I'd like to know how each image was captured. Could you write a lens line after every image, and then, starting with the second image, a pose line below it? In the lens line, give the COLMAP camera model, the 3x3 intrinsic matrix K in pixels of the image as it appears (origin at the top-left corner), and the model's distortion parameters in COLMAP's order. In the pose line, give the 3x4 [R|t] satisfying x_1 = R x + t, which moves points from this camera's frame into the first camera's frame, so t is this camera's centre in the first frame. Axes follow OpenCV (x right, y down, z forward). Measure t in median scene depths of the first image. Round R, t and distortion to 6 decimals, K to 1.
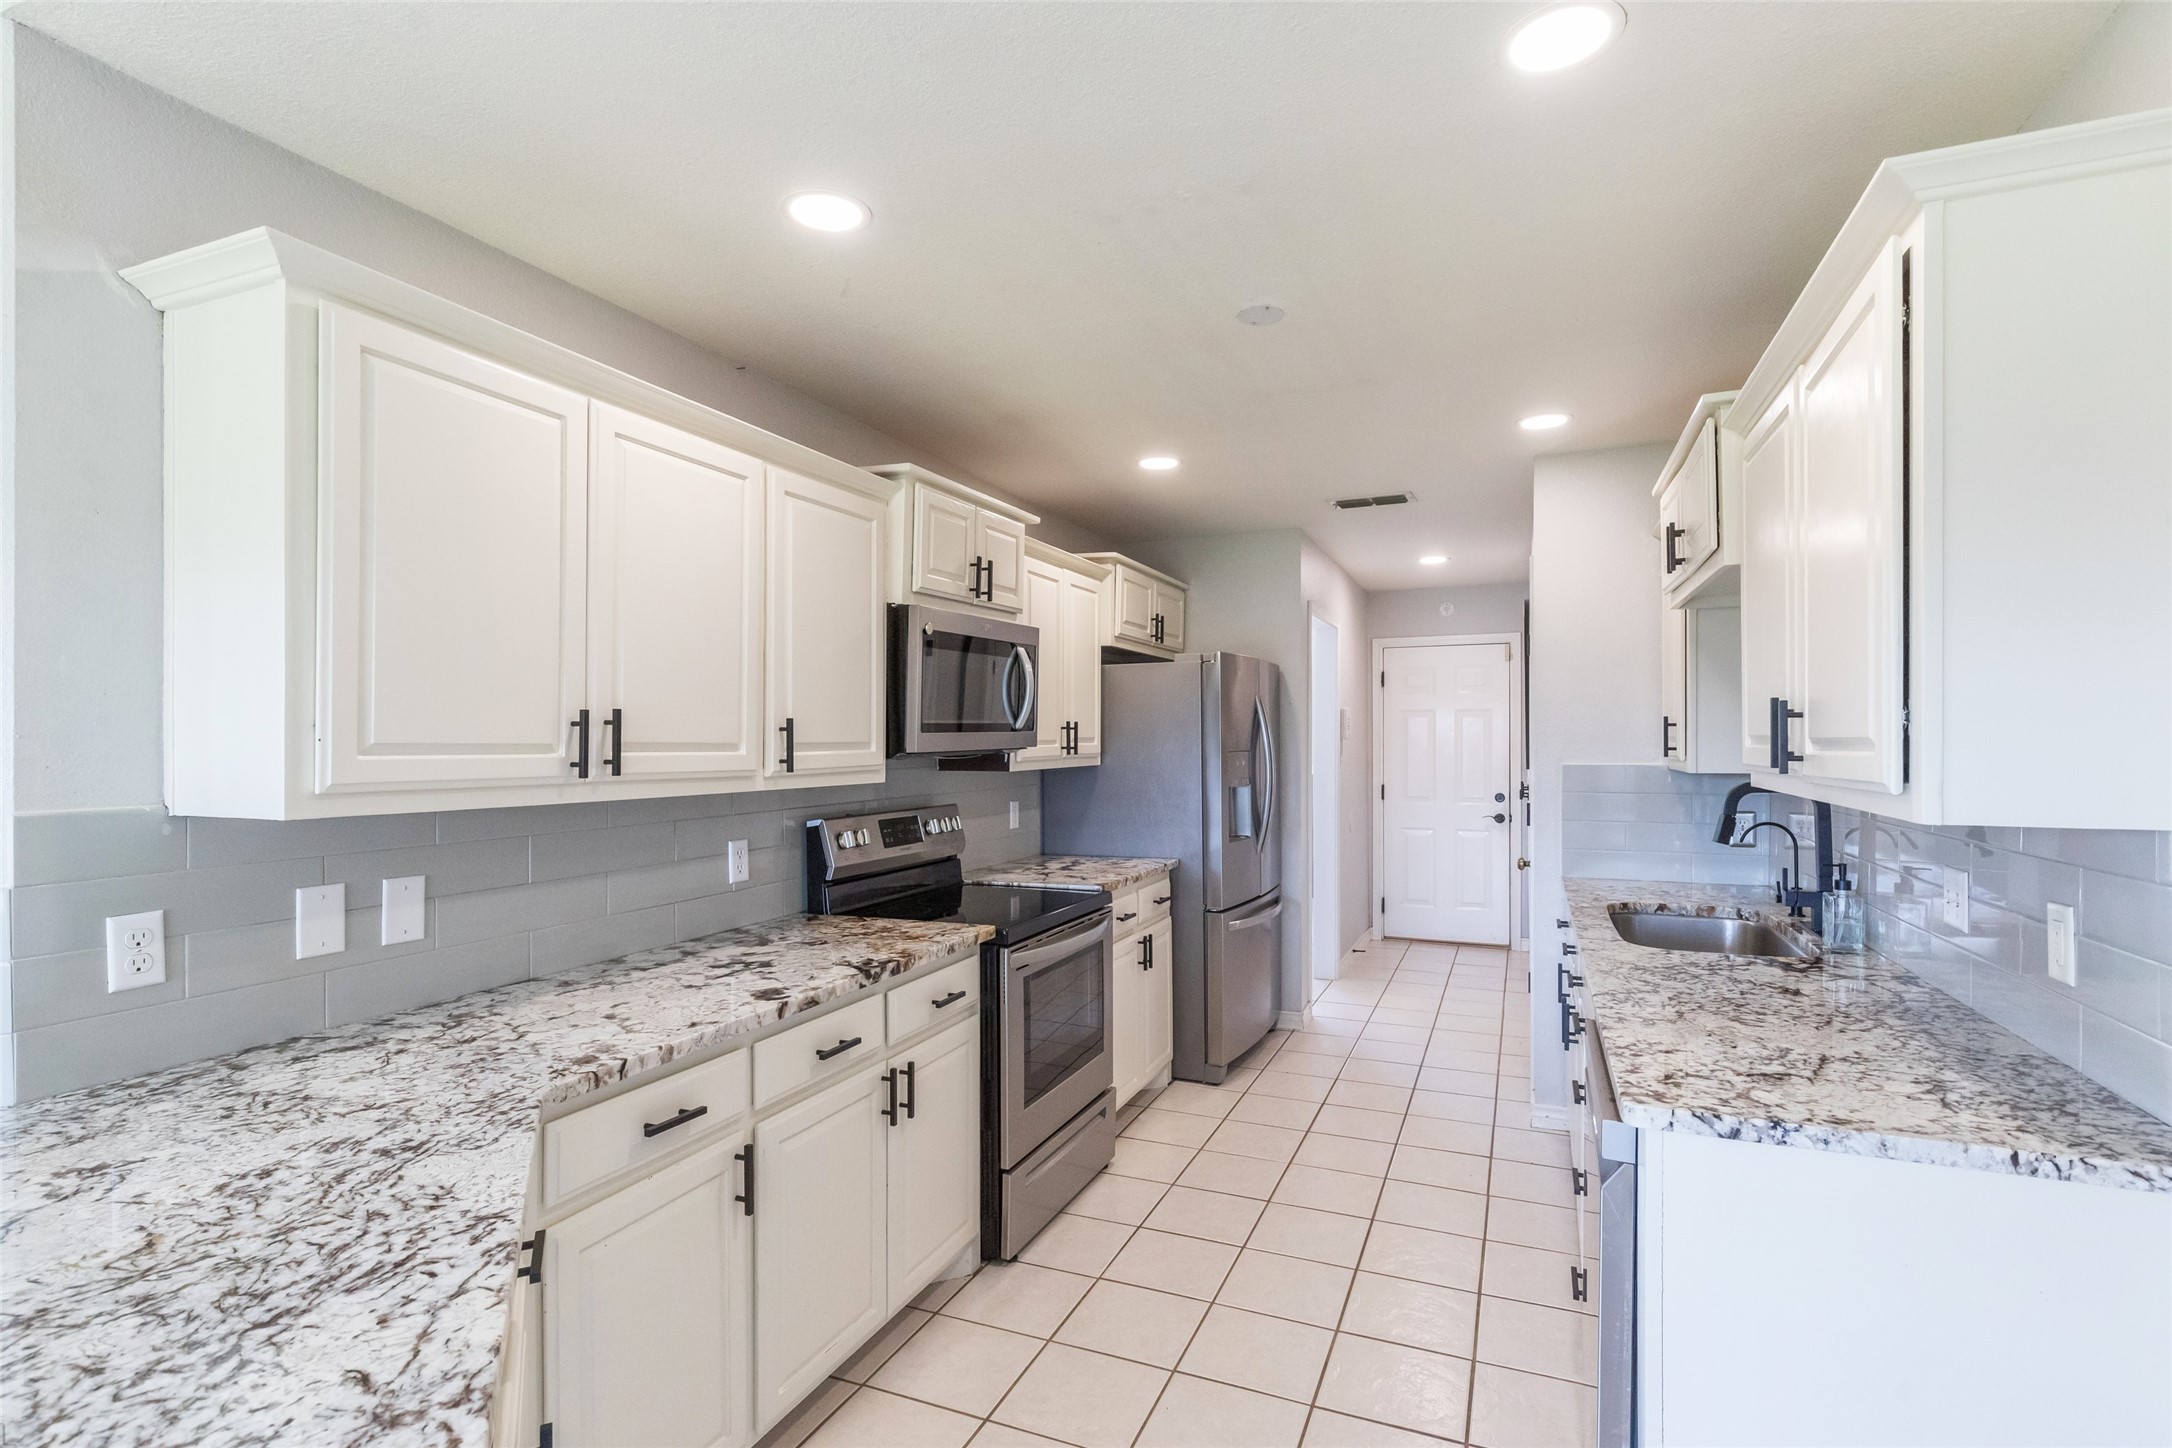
lens RADIAL K [[1076.7, 0, 1086.0], [0, 1076.7, 724.0], [0, 0, 1]] dist [0.004292, 0.000195]
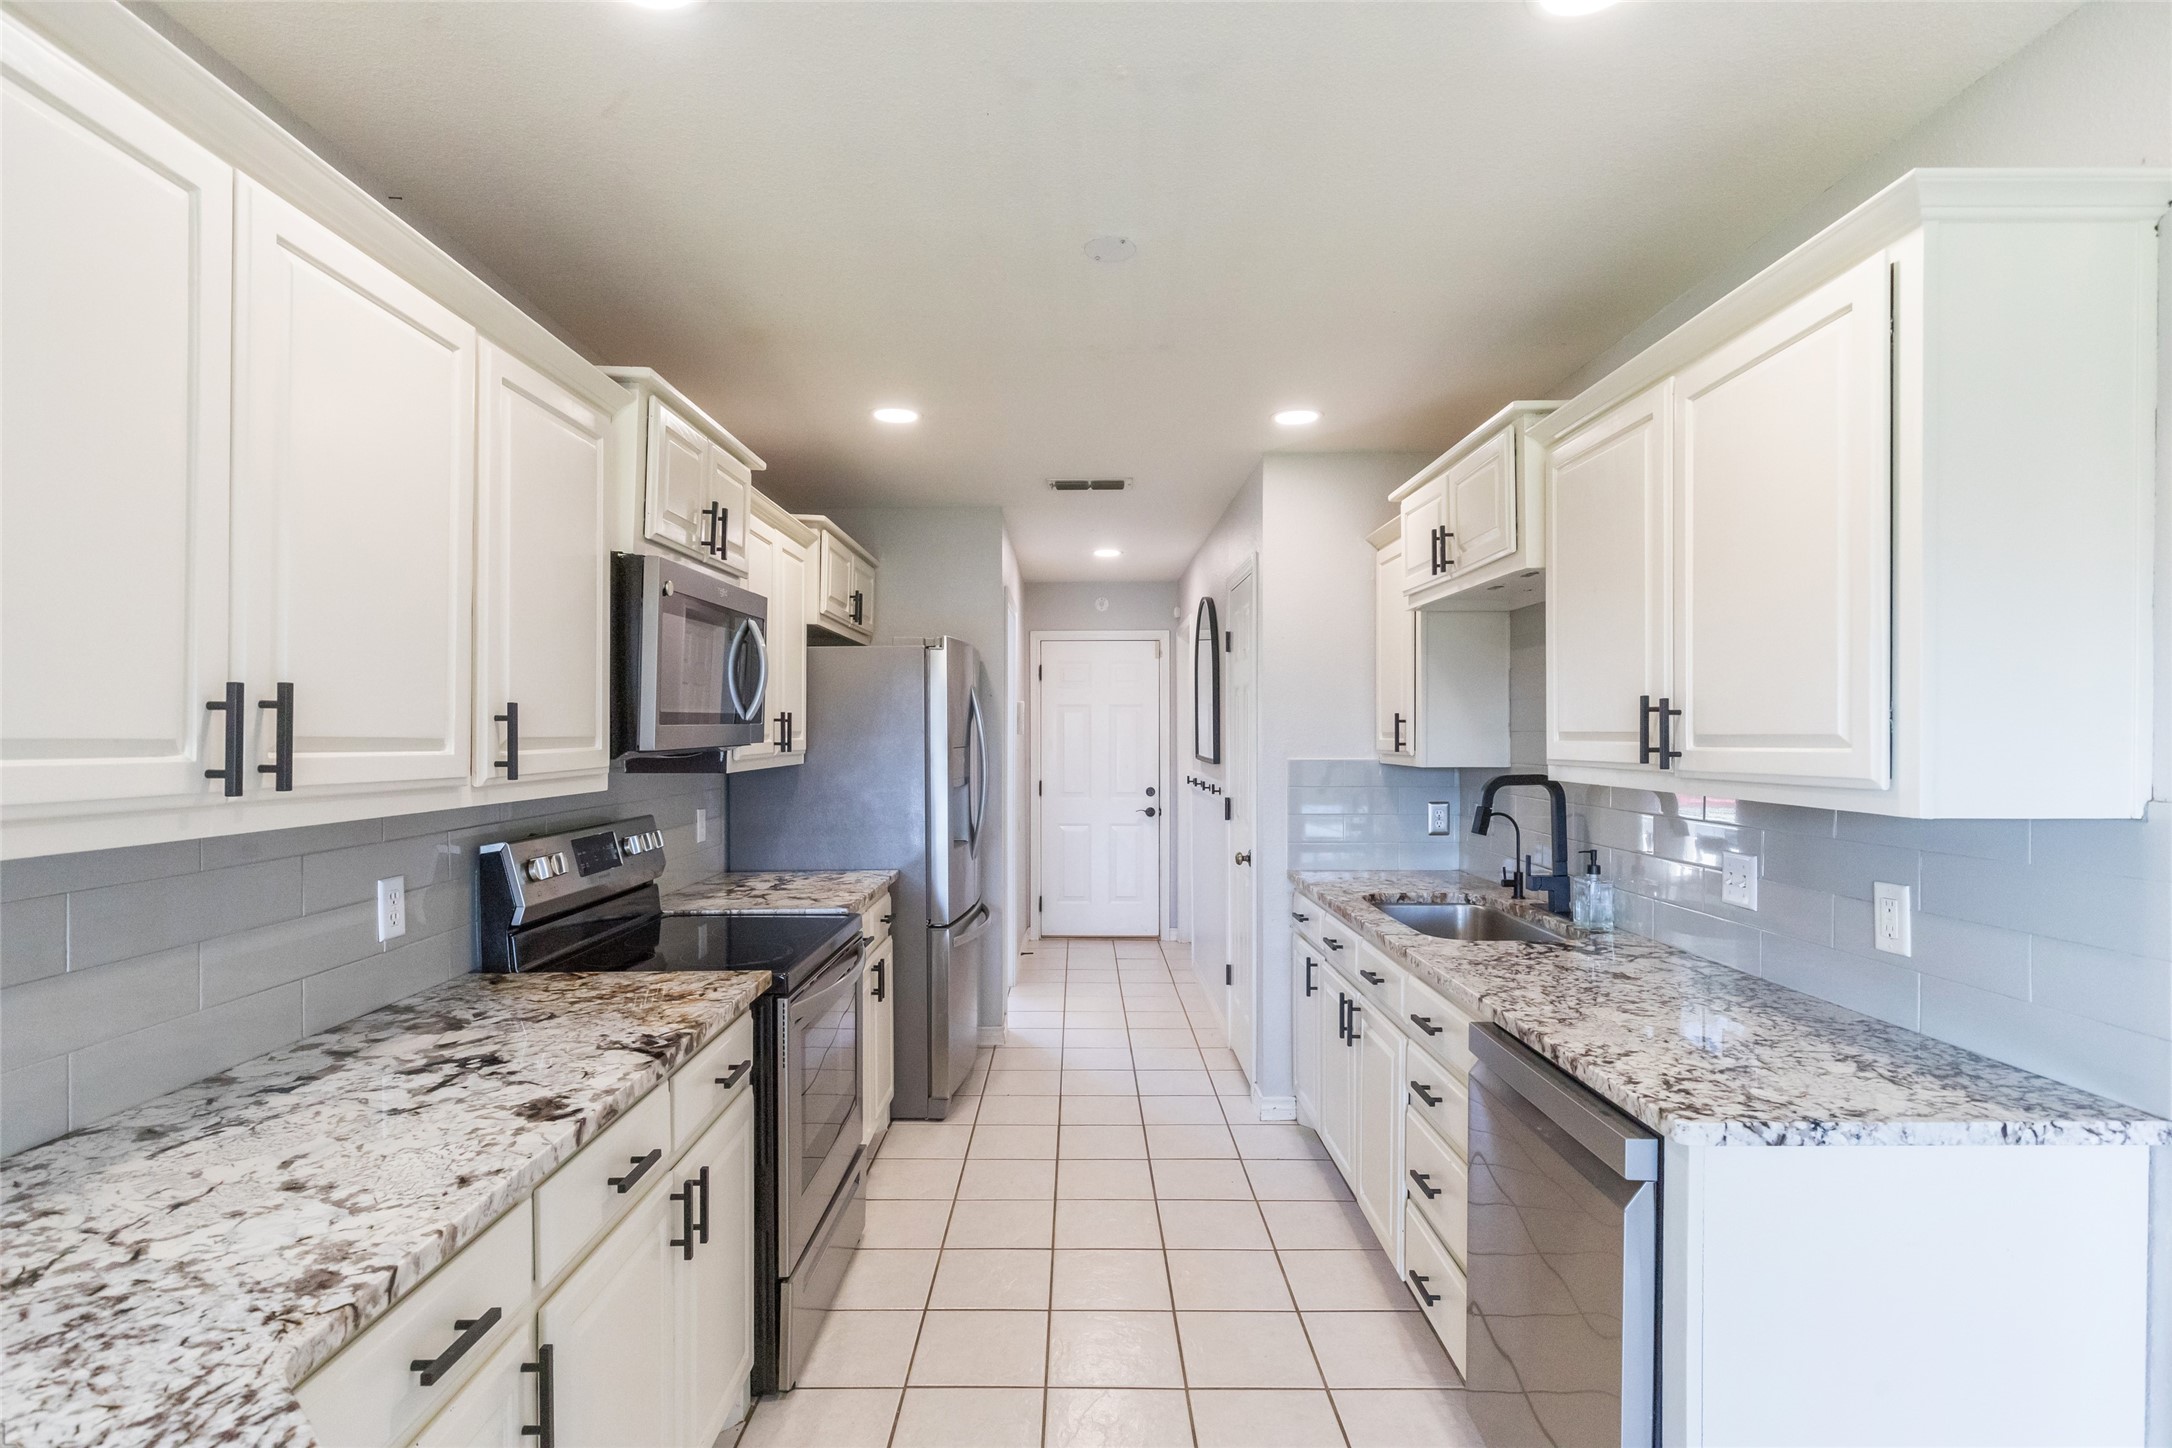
lens RADIAL K [[1094.3, 0, 1086.0], [0, 1094.3, 724.0], [0, 0, 1]] dist [-0.001177, 0.001445]
pose [[0.918467, 0.006140, 0.395449, -0.201304], [-0.008162, 0.999961, 0.003430, 0.002910], [-0.395413, -0.006378, 0.918481, 0.186525]]
